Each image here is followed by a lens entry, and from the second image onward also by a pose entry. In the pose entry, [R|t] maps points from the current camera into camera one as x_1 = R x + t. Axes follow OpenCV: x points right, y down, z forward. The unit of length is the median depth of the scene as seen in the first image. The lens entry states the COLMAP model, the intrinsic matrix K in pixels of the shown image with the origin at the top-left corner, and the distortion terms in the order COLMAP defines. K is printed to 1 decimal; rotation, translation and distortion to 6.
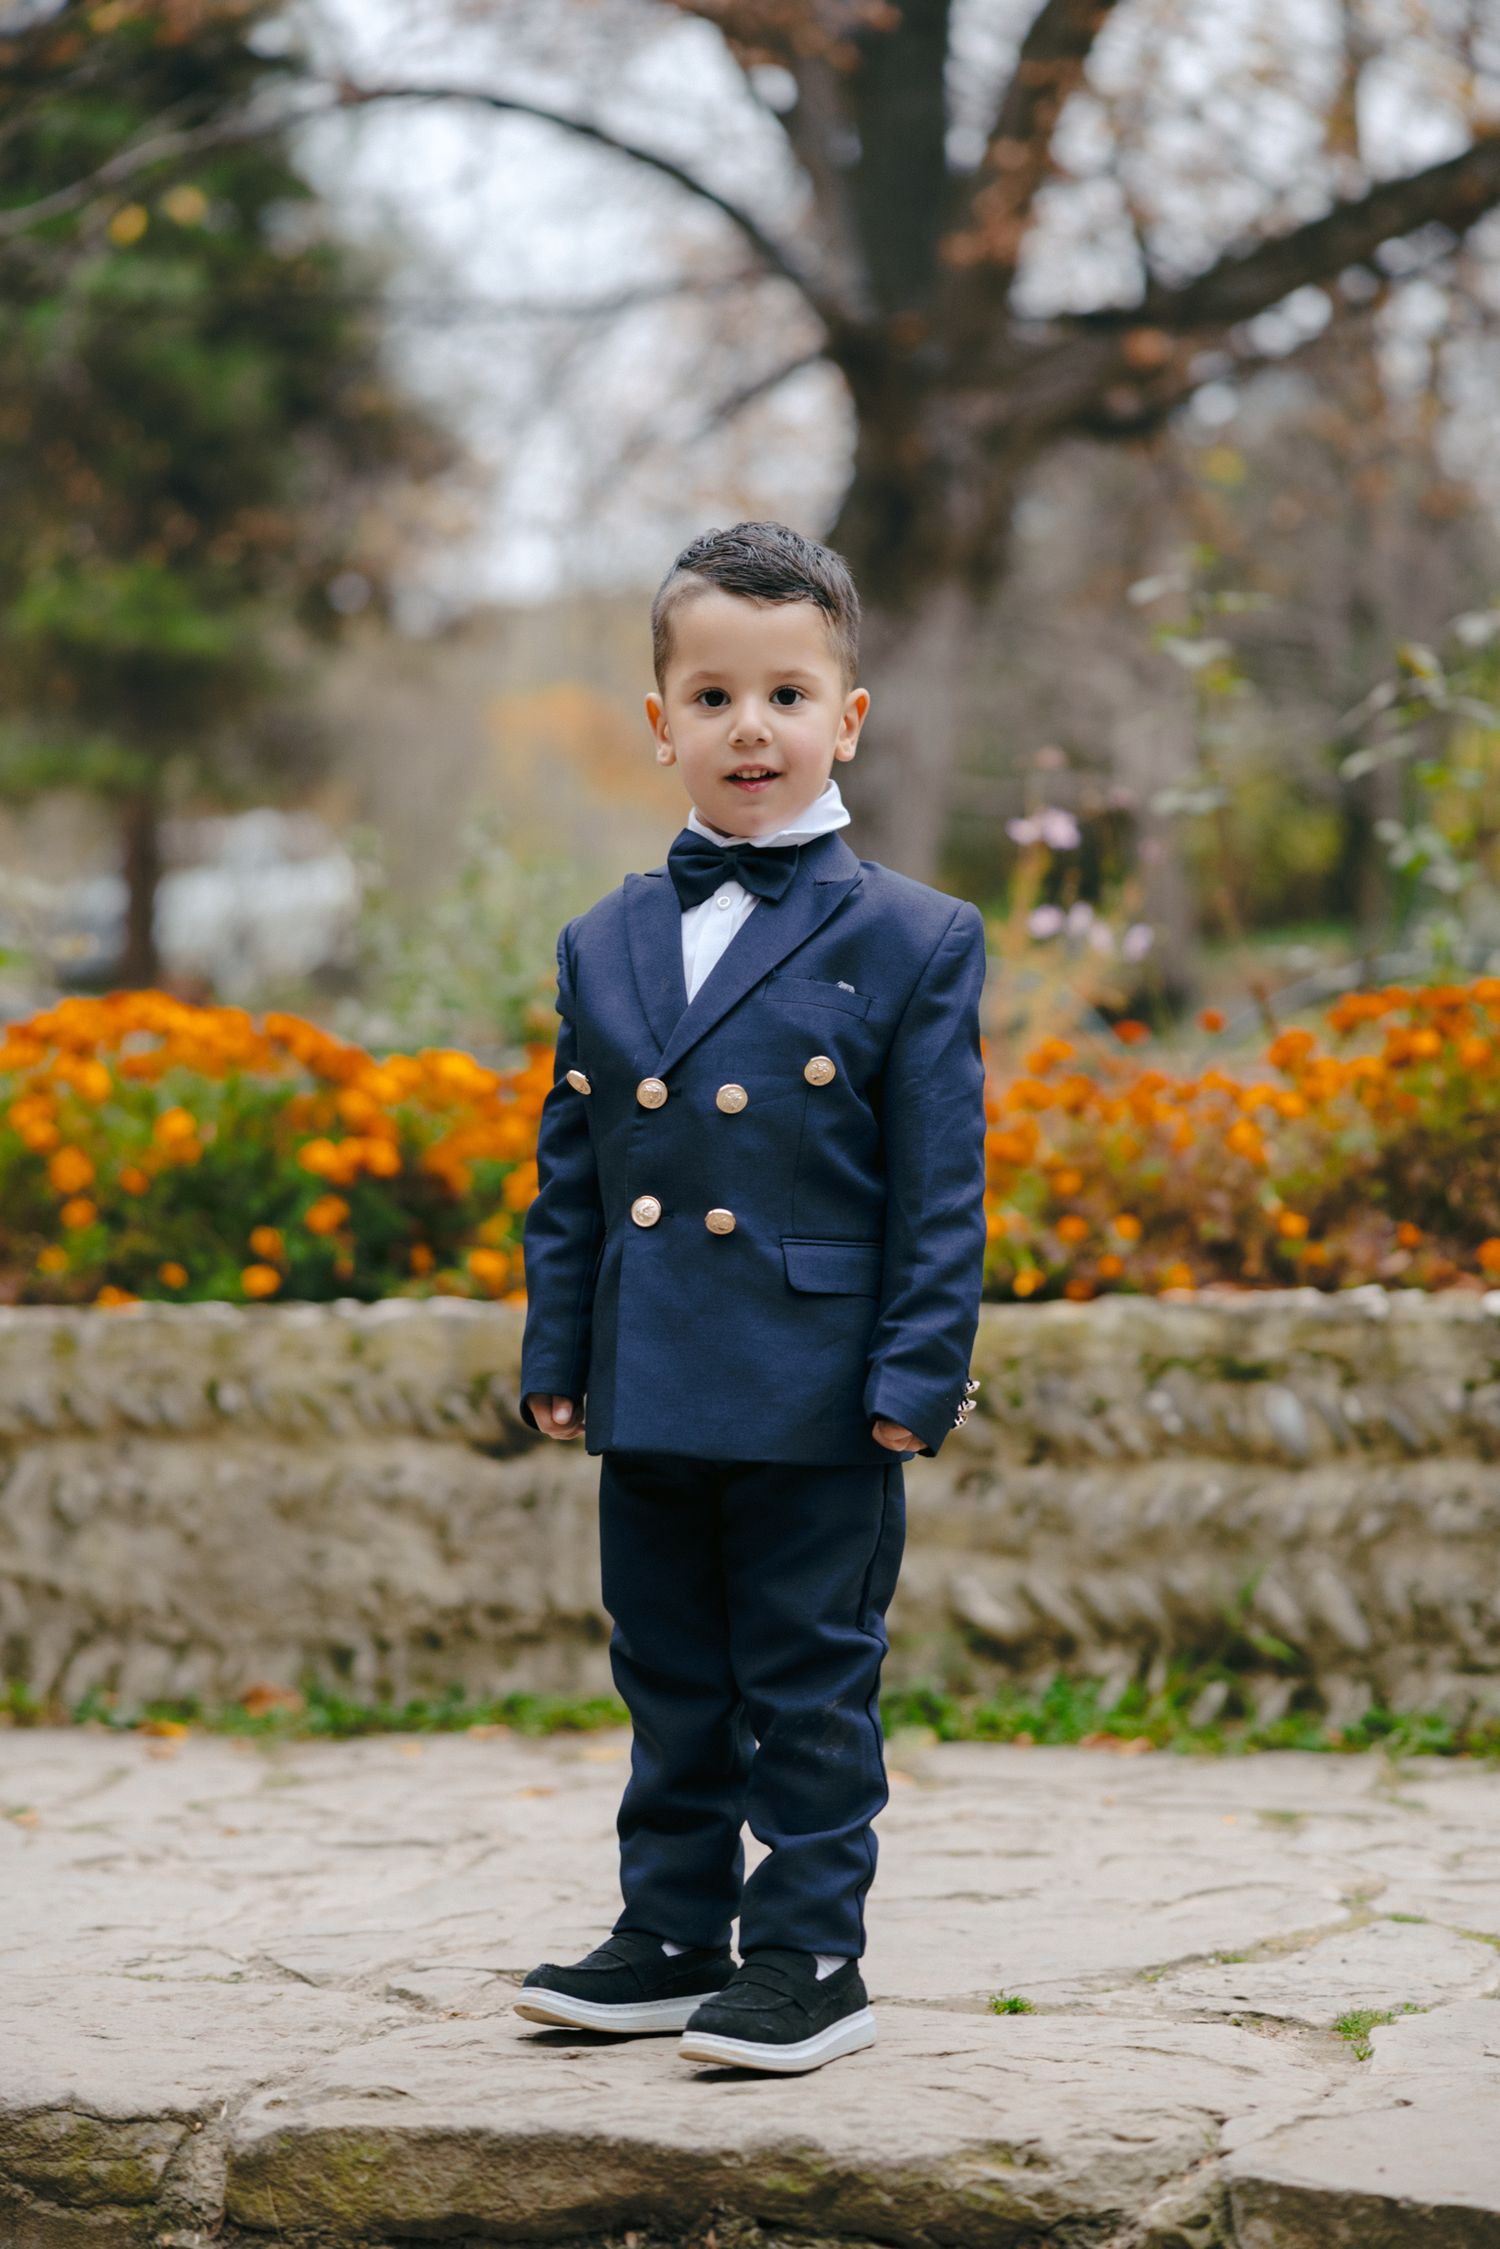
lens RADIAL K [[4539.6, 0, 750.2], [0, 4539.6, 1134.8], [0, 0, 1]] dist [0.553721, 0.000000]
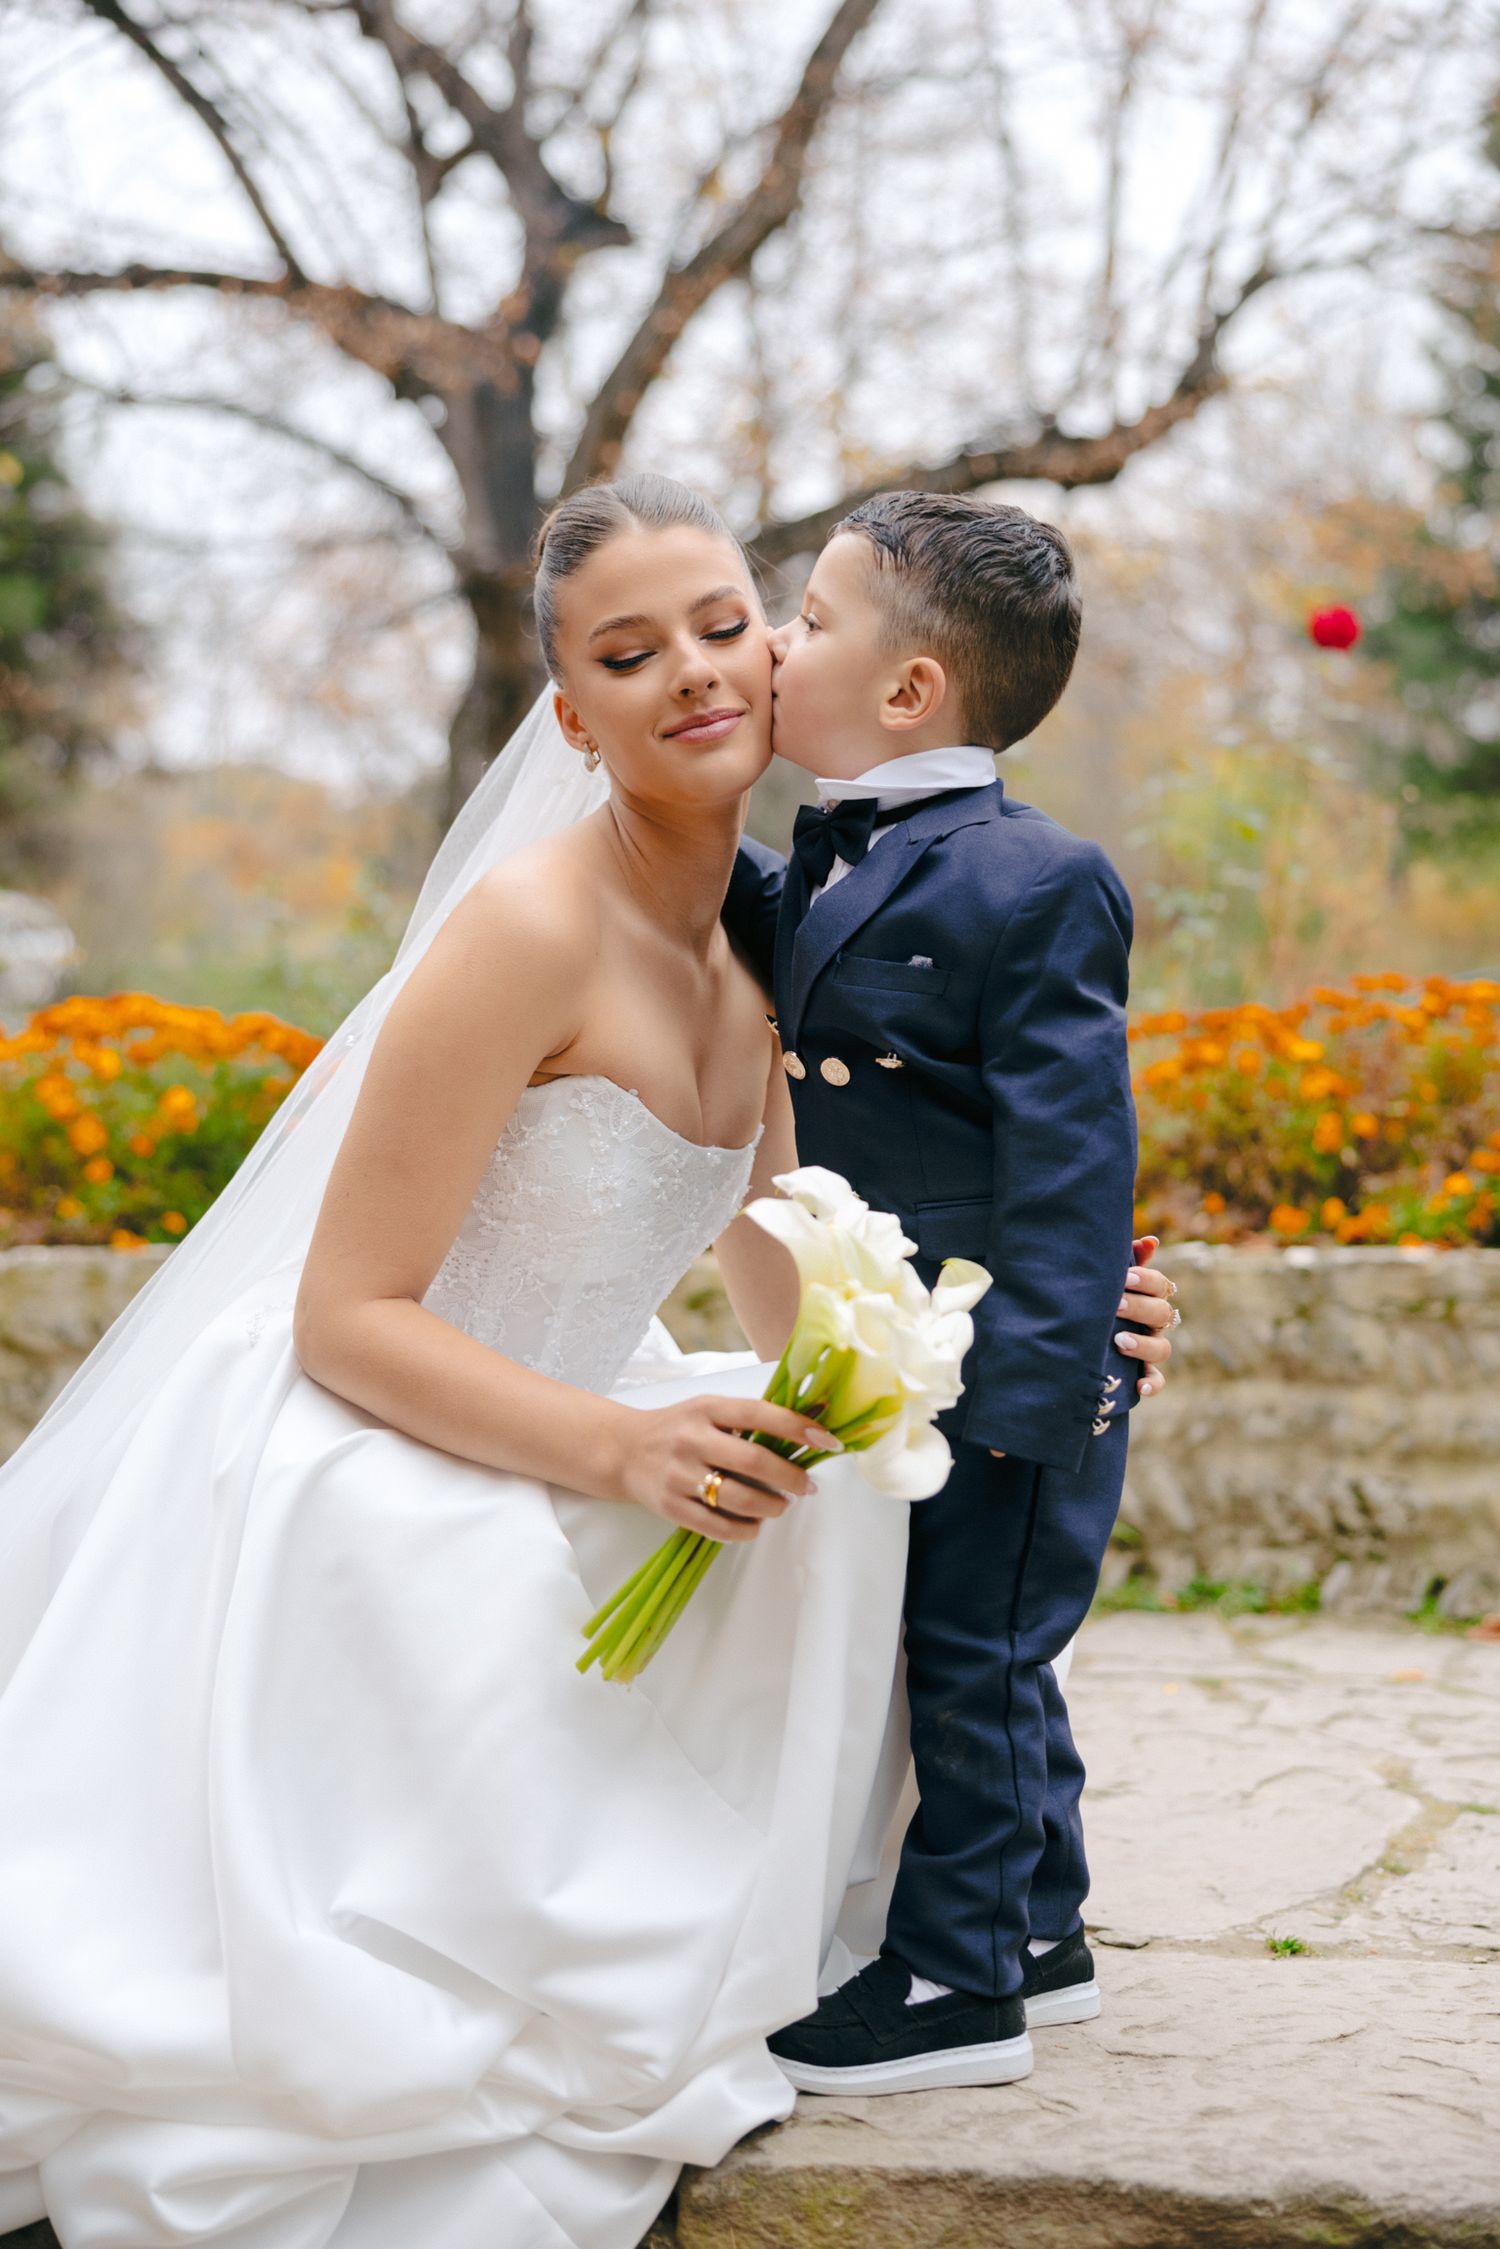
lens RADIAL K [[2715.3, 0, 751.0], [0, 2715.3, 1111.1], [0, 0, 1]] dist [0.114491, 0.000000]
pose [[0.981438, 0.017360, 0.190992, -0.130961], [-0.016471, 0.999845, -0.006242, 0.003257], [-0.191071, 0.002981, 0.981572, 0.289228]]
